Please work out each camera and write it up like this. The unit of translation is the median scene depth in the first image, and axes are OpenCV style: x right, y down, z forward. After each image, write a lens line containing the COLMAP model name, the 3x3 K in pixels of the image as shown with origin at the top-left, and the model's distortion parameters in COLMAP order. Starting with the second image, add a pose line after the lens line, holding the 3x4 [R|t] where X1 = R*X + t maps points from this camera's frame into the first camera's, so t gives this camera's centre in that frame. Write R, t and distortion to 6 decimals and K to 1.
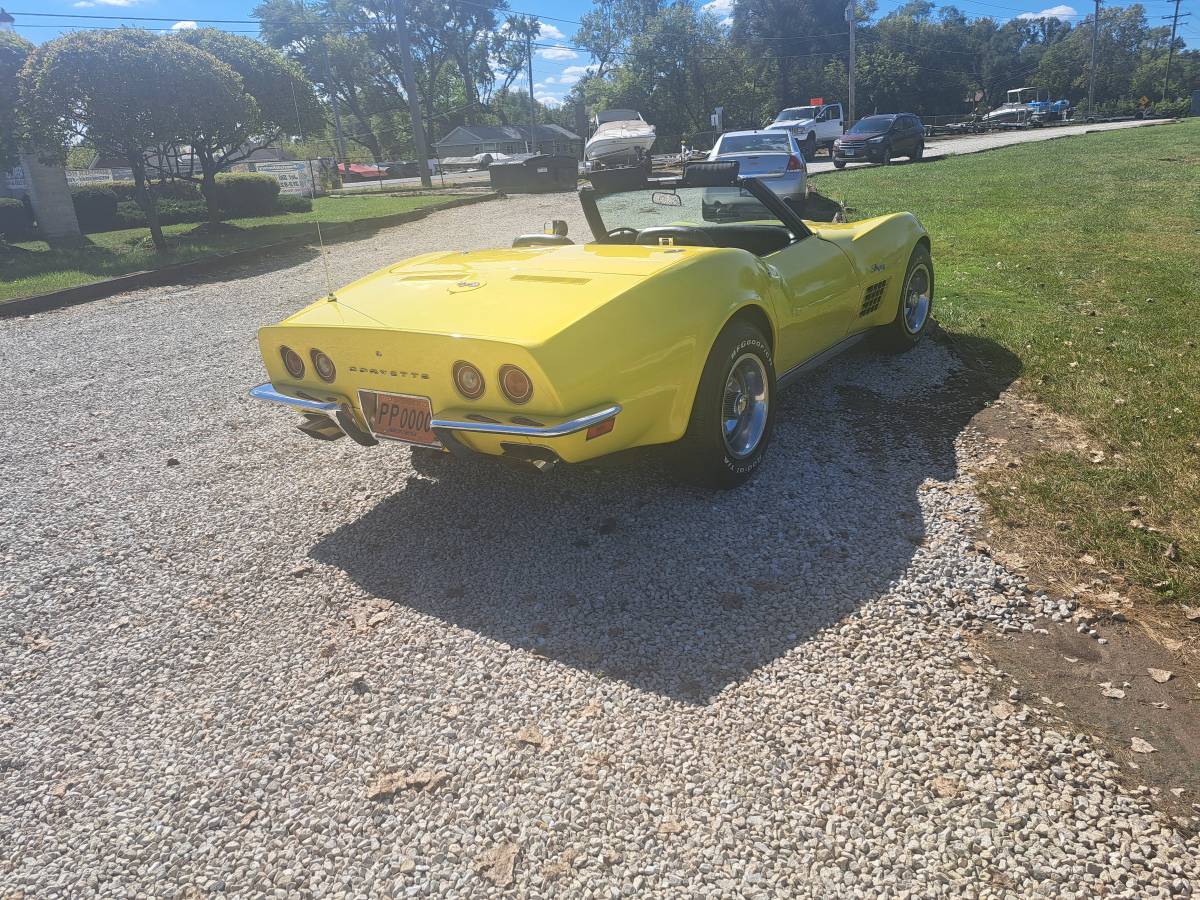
lens RADIAL K [[871.1, 0, 570.1], [0, 871.1, 419.8], [0, 0, 1]] dist [0.060583, -0.052074]
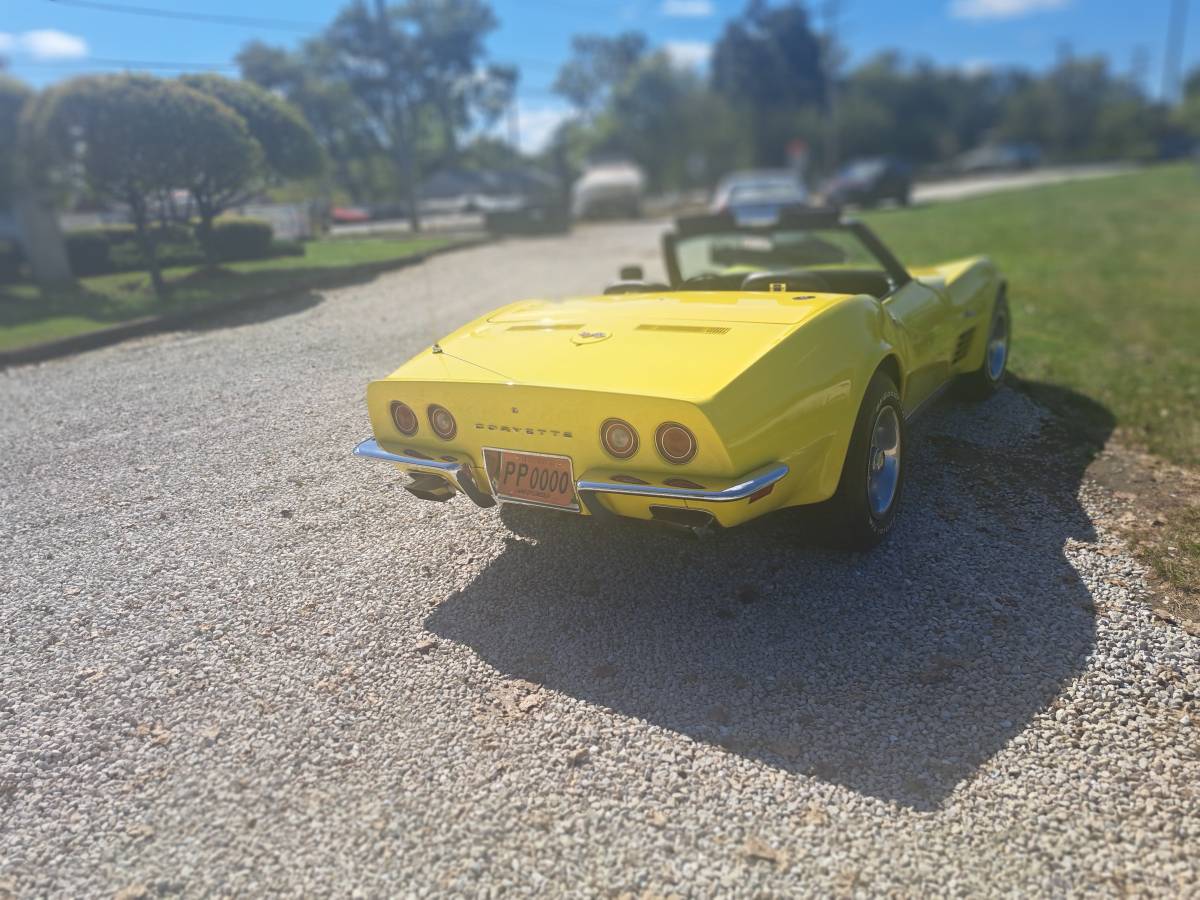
lens RADIAL K [[871.1, 0, 550.5], [0, 871.1, 424.8], [0, 0, 1]] dist [0.060583, -0.052074]
pose [[0.999800, -0.004900, 0.019392, -0.173279], [0.005700, 0.999125, -0.041436, -0.018838], [-0.019172, 0.041539, 0.998953, 0.065385]]
